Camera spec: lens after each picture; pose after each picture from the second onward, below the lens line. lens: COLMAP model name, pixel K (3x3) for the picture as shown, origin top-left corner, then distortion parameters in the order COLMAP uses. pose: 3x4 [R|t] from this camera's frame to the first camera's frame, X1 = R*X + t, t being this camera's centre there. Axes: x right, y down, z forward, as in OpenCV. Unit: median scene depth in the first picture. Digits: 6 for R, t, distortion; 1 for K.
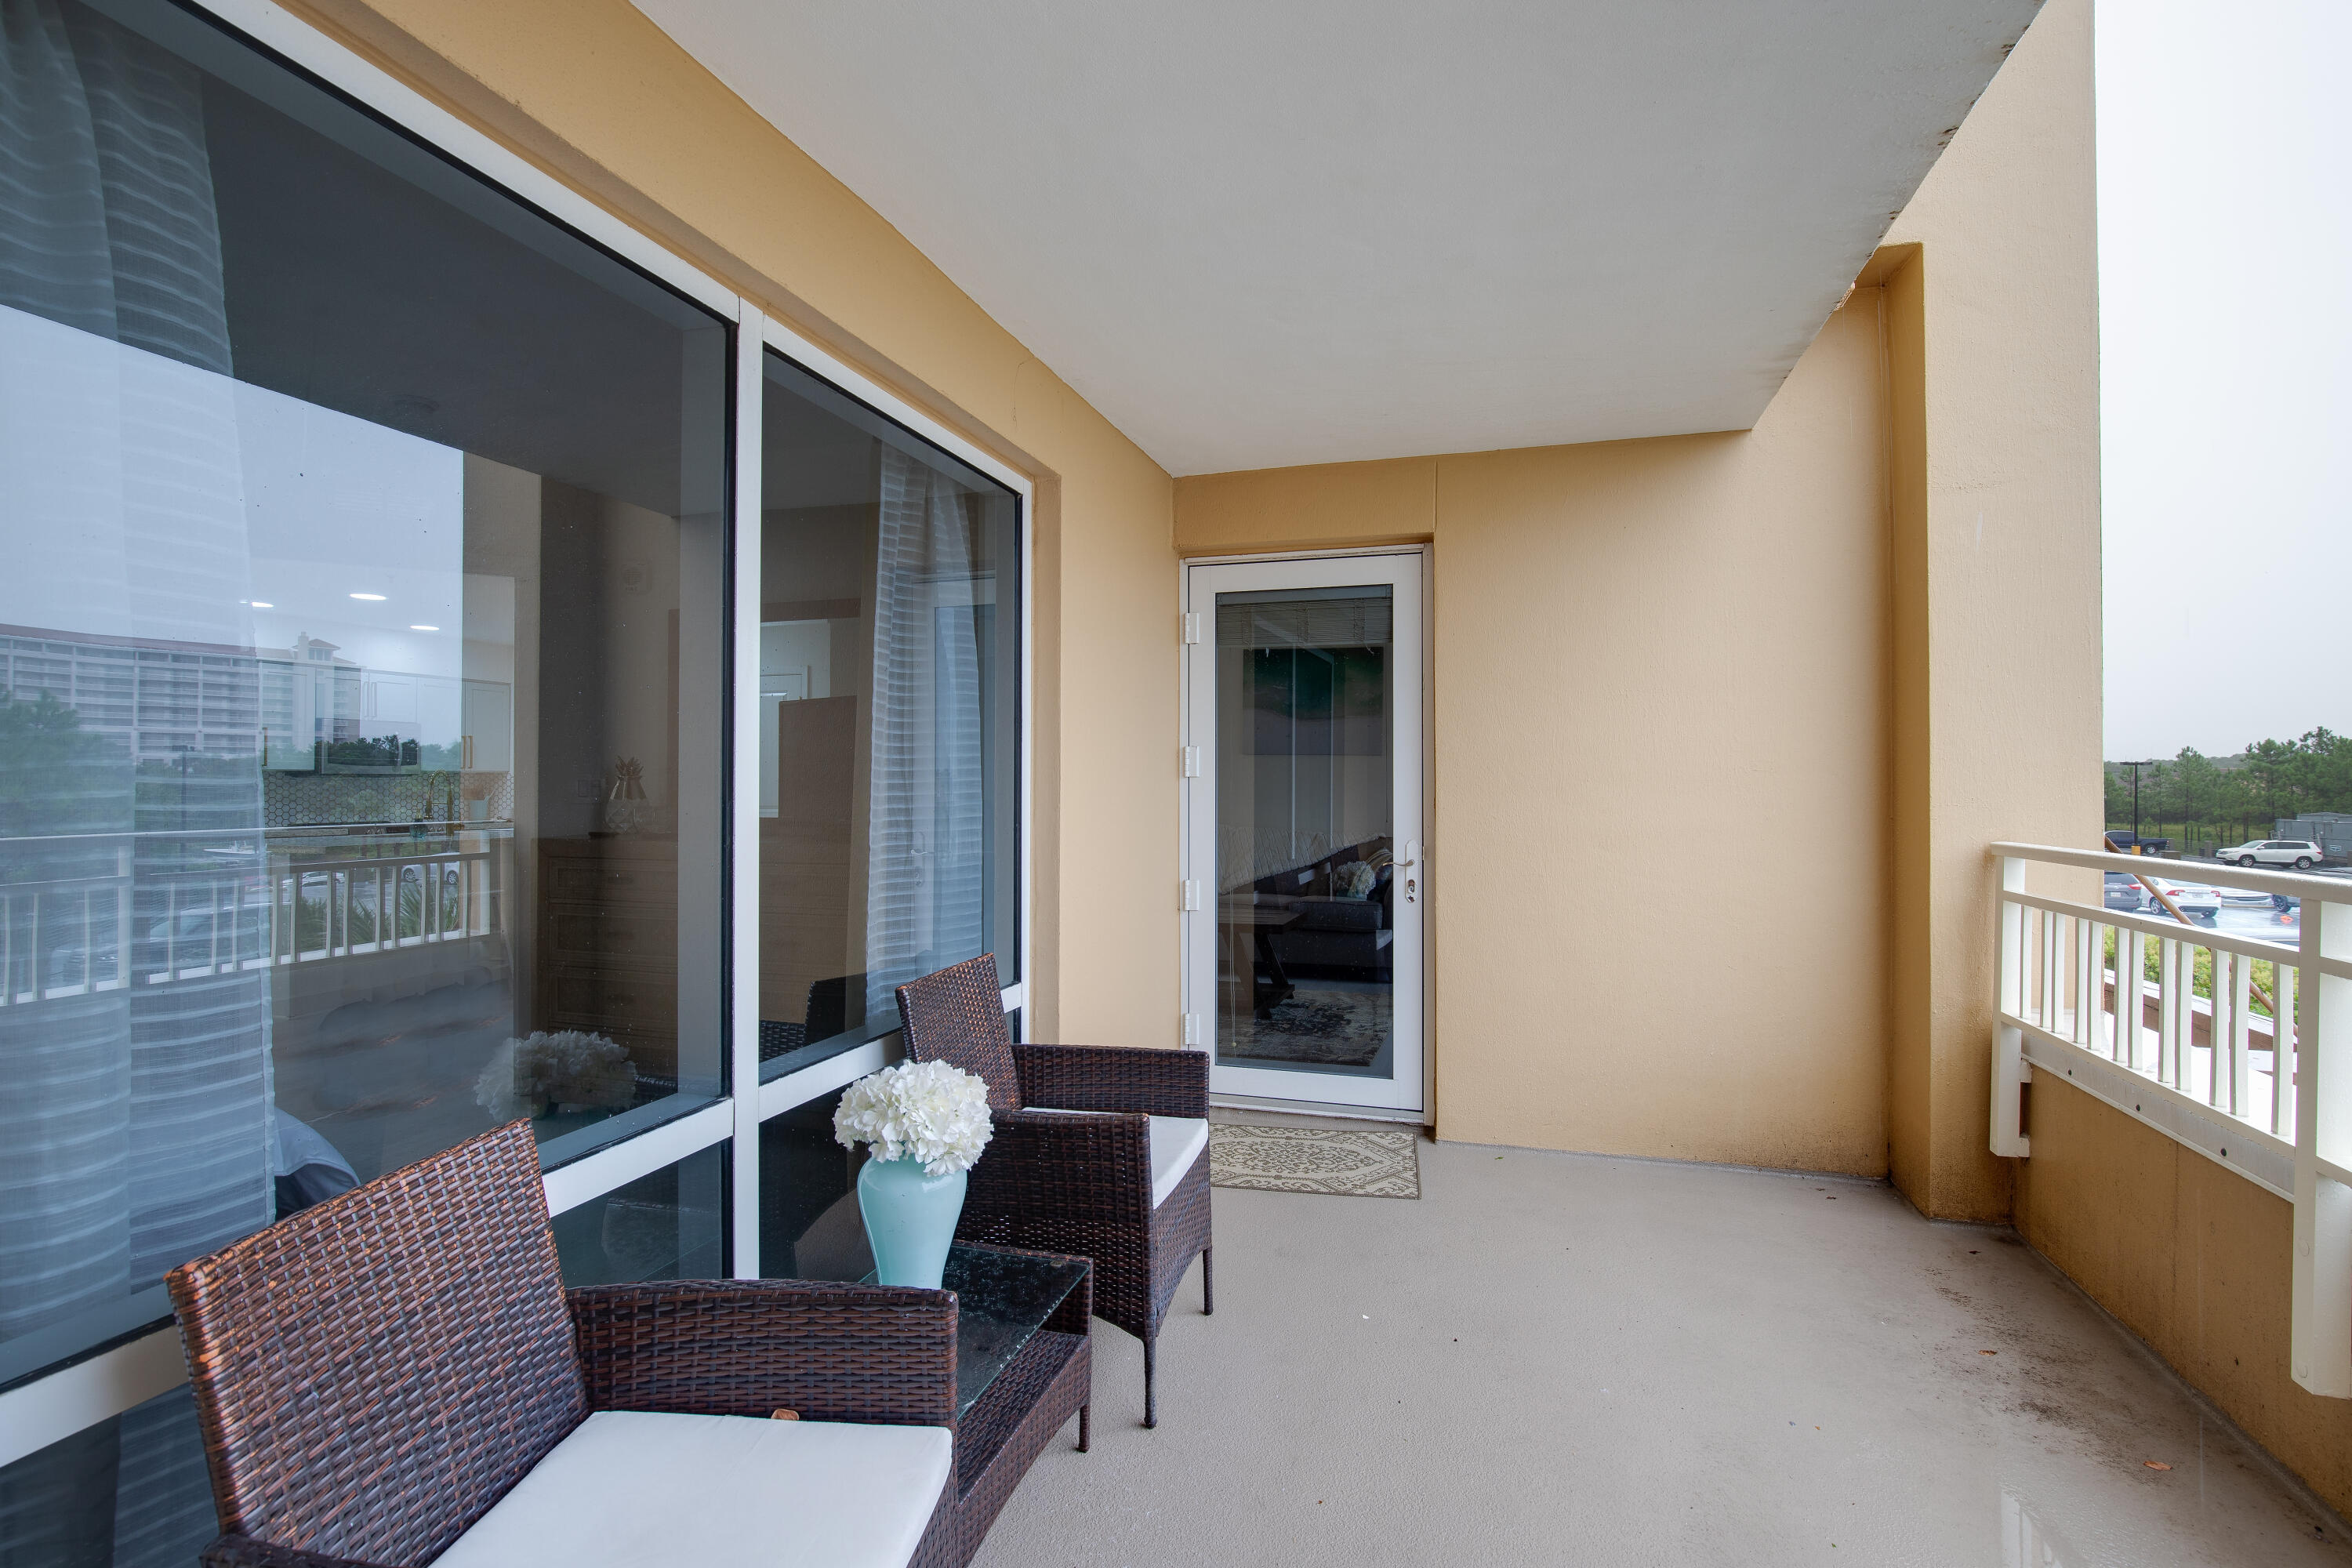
lens RADIAL K [[1084.3, 0, 1184.5], [0, 1084.3, 790.3], [0, 0, 1]] dist [-0.036609, 0.007592]
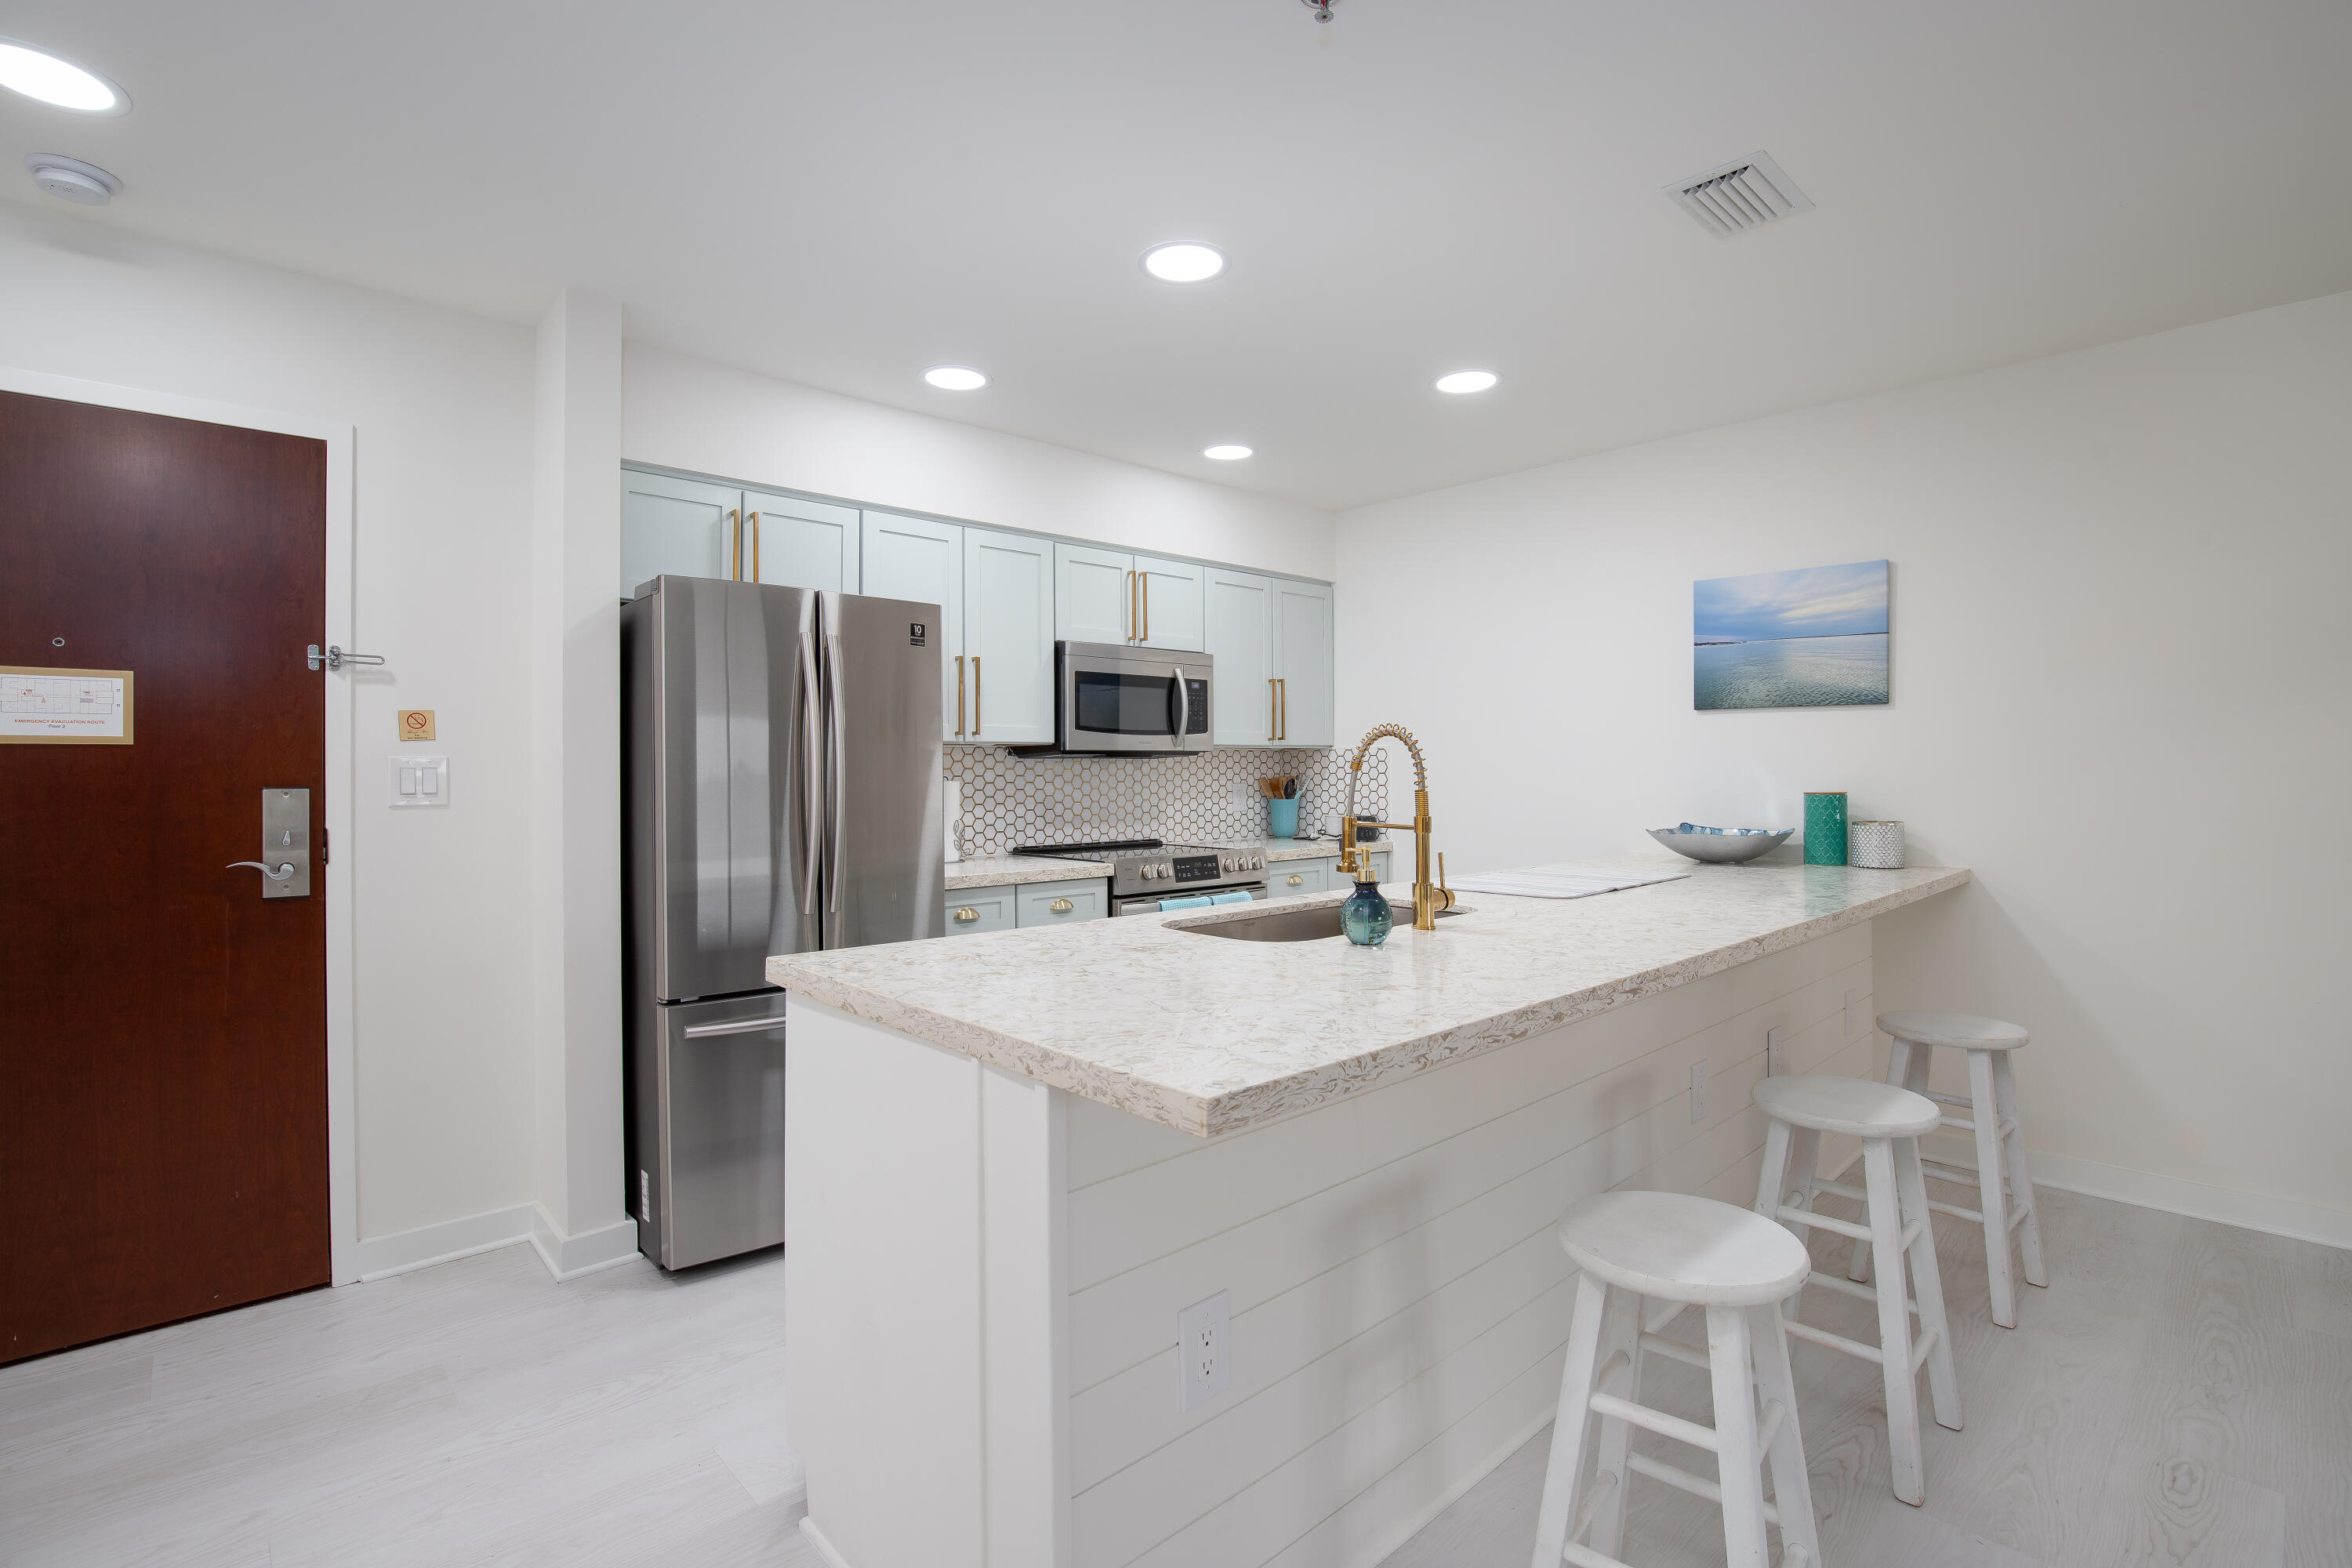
lens RADIAL K [[1083.5, 0, 1180.3], [0, 1083.5, 771.1], [0, 0, 1]] dist [-0.033815, 0.003716]
pose [[0.857398, -0.003773, -0.514640, -0.493857], [0.006714, 0.999970, 0.003854, -0.007149], [0.514610, -0.006760, 0.857398, 0.576803]]
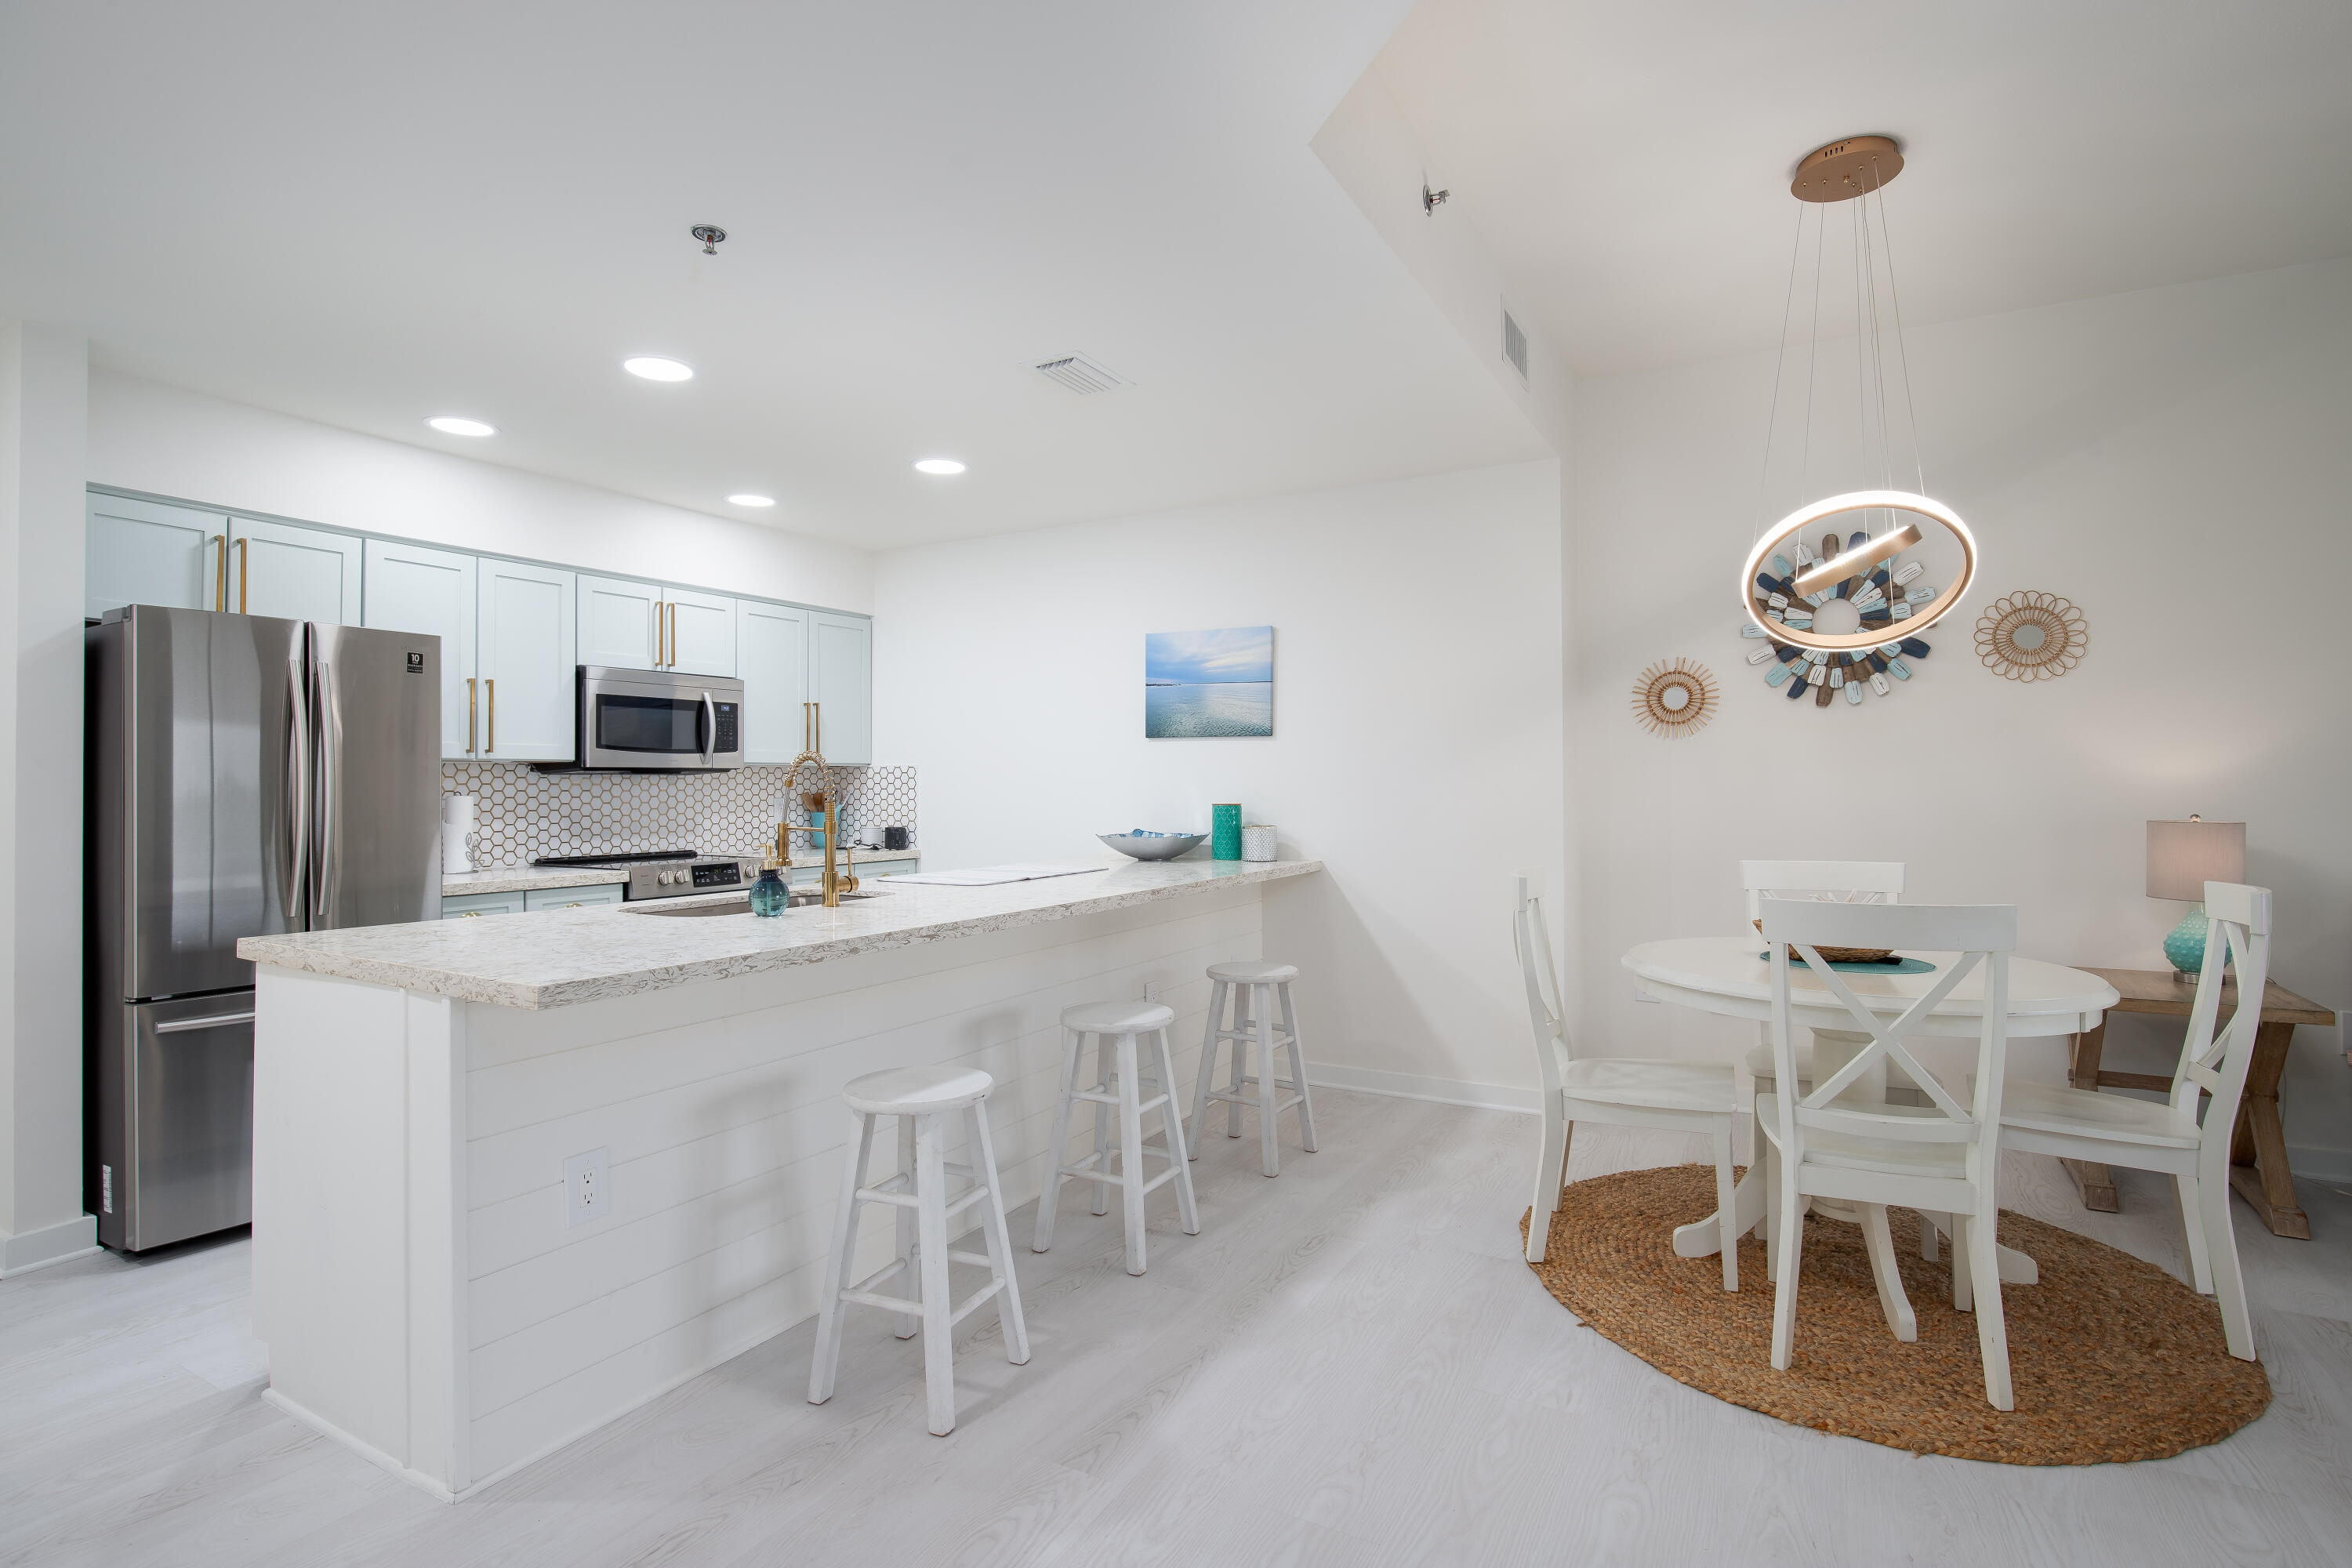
lens RADIAL K [[1139.7, 0, 1182.1], [0, 1139.7, 770.8], [0, 0, 1]] dist [-0.025870, 0.005377]
pose [[0.973713, -0.005708, -0.227705, -0.374565], [0.004103, 0.999963, -0.007524, -0.008023], [0.227740, 0.006392, 0.973701, 0.494291]]
